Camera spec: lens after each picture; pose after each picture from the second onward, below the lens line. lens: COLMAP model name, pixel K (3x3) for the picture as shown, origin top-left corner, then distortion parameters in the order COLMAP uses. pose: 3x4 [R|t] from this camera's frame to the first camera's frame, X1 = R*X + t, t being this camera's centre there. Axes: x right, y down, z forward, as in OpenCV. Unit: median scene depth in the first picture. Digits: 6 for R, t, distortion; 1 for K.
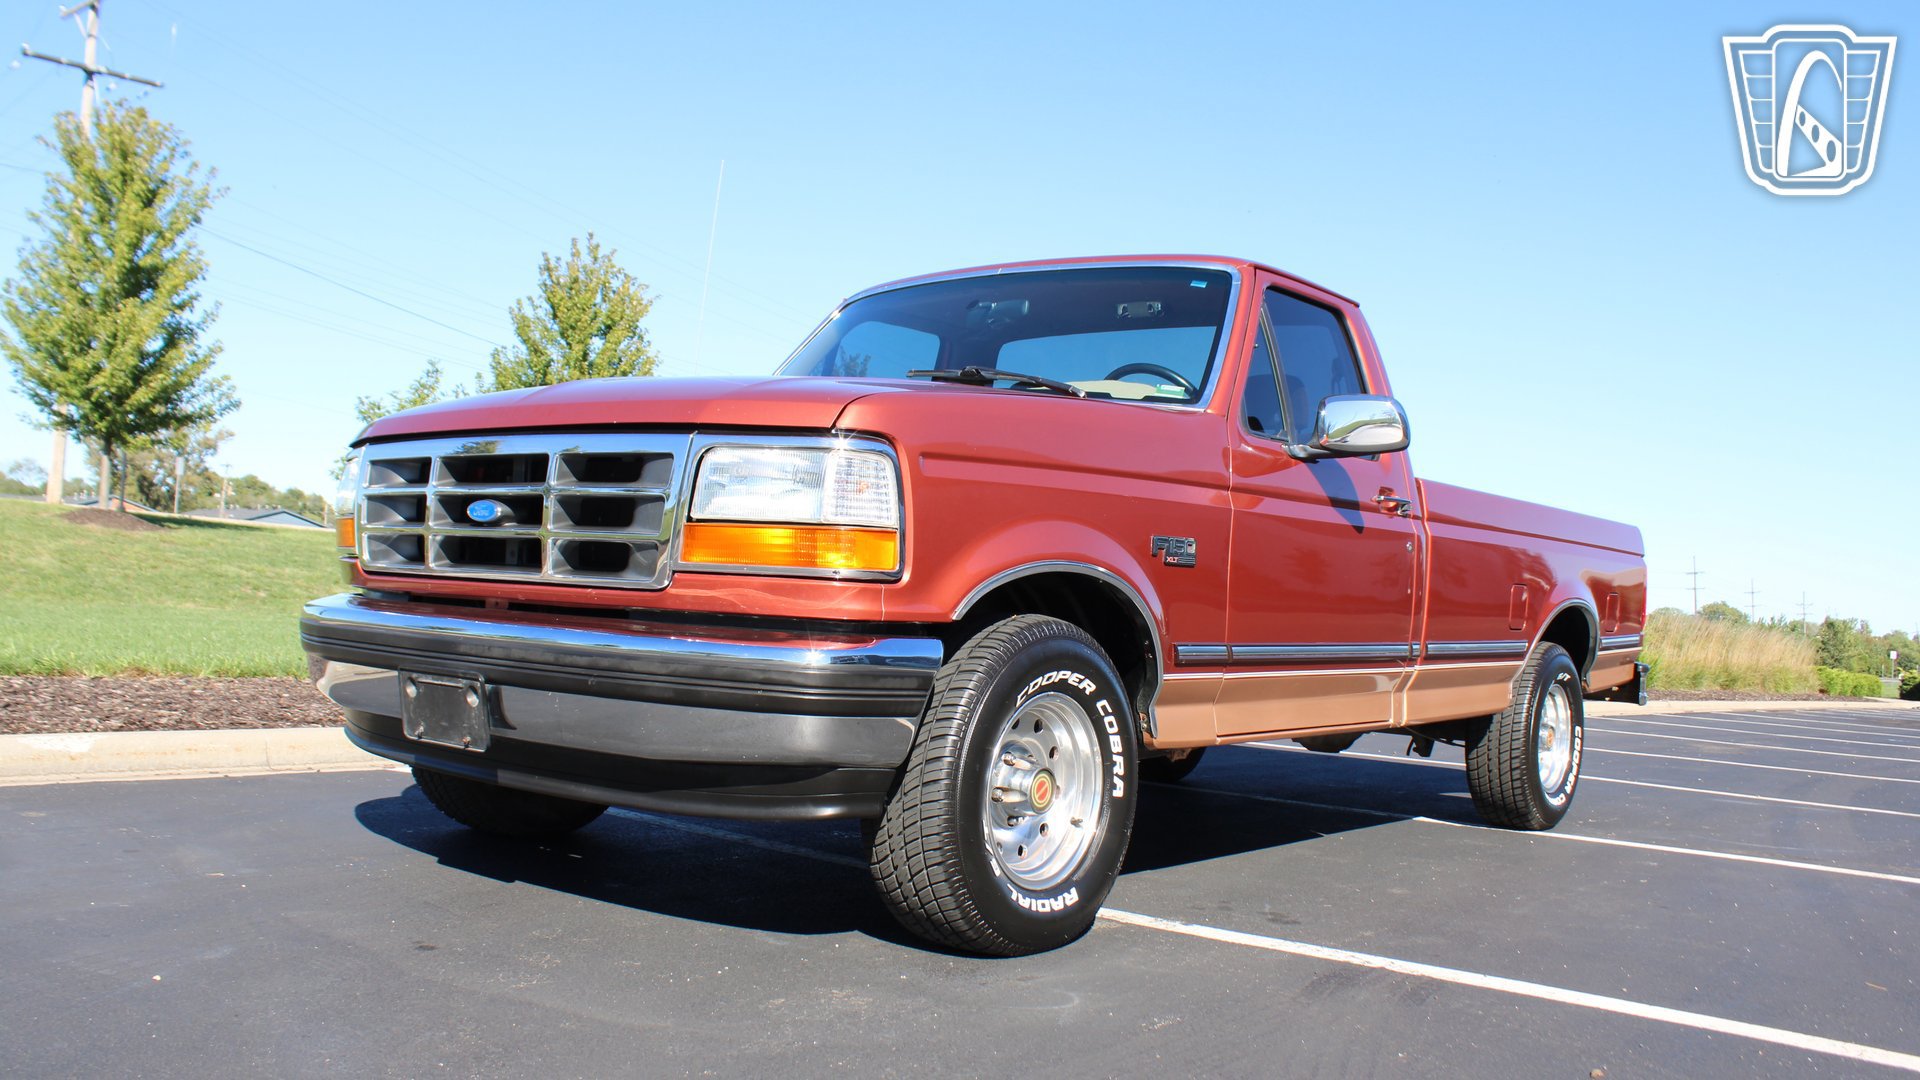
lens RADIAL K [[1631.4, 0, 905.9], [0, 1631.4, 575.2], [0, 0, 1]] dist [-0.146667, 0.126953]
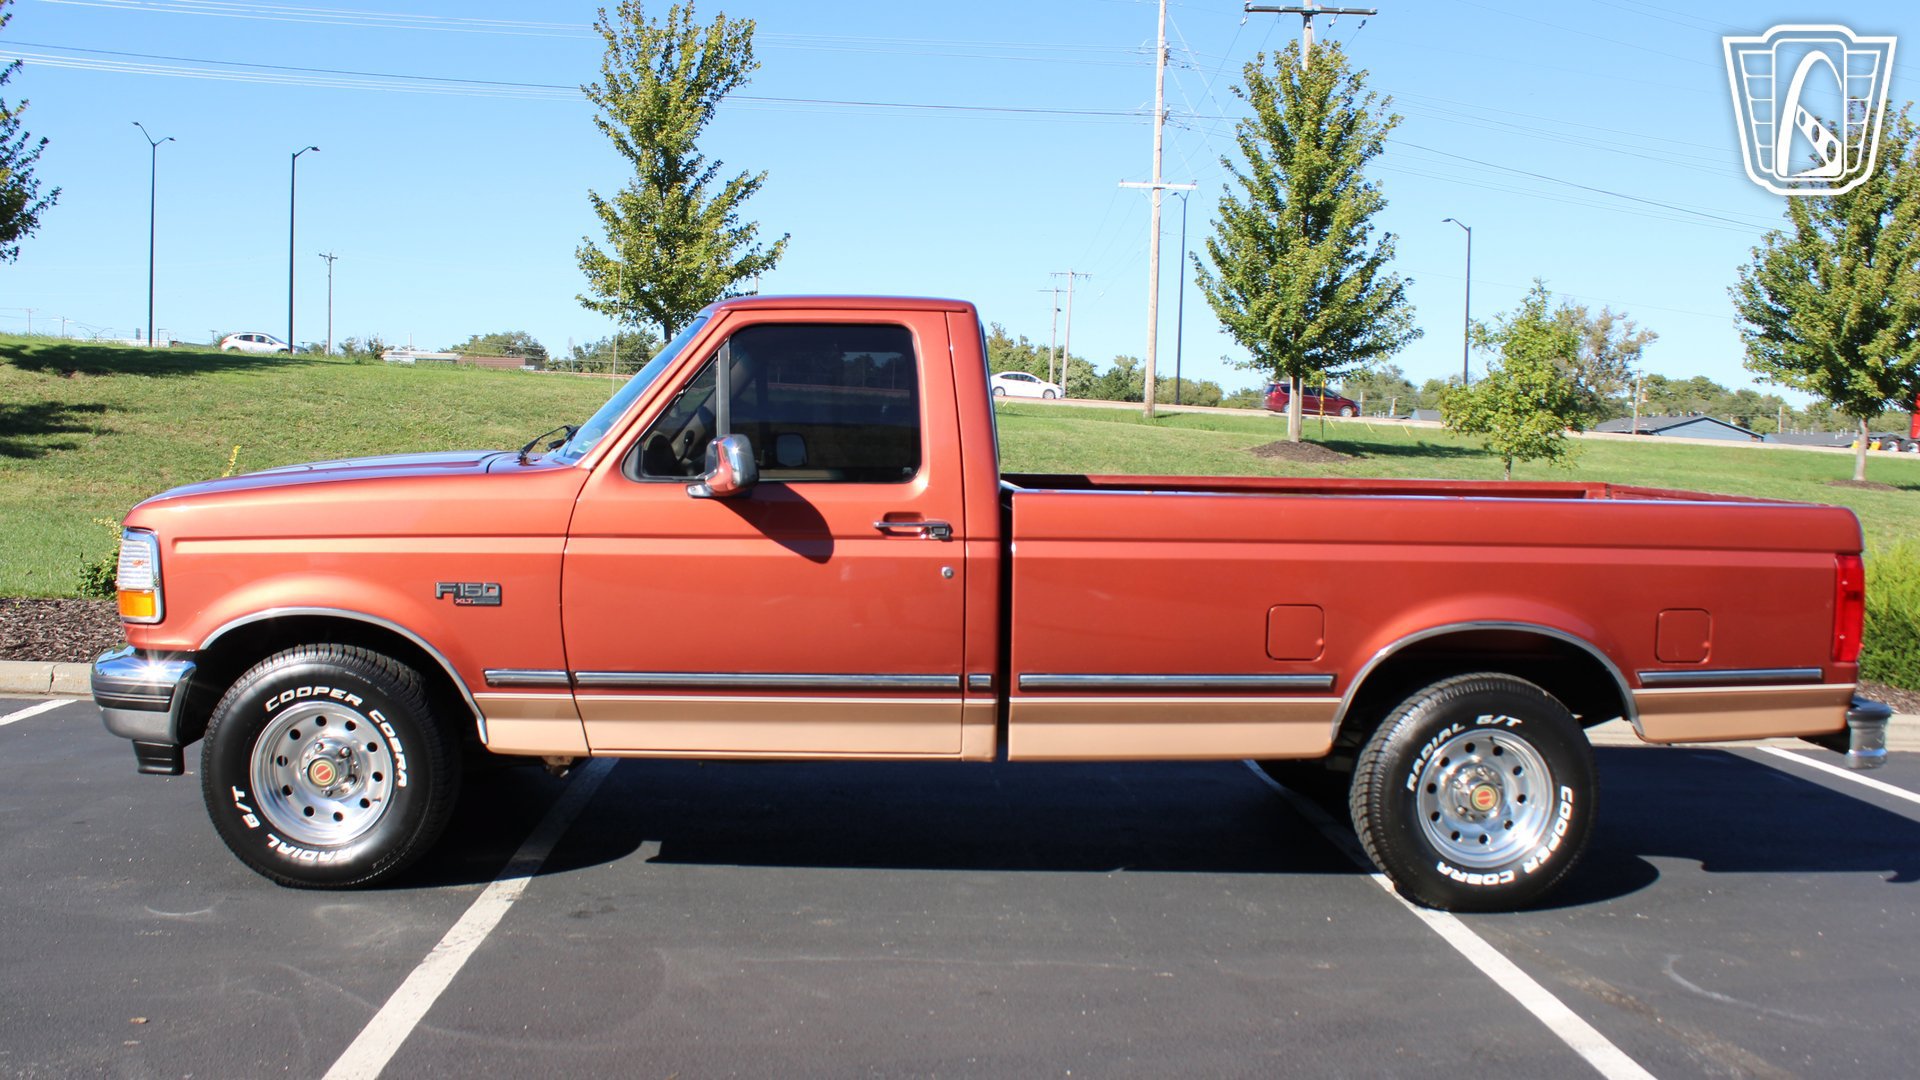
lens RADIAL K [[1737.4, 0, 934.8], [0, 1737.4, 614.6], [0, 0, 1]] dist [-0.071524, 0.000000]
pose [[0.665568, 0.045767, -0.744933, 1.186788], [0.011993, 0.997333, 0.071989, -0.077166], [0.746241, -0.056847, 0.663244, 0.346917]]
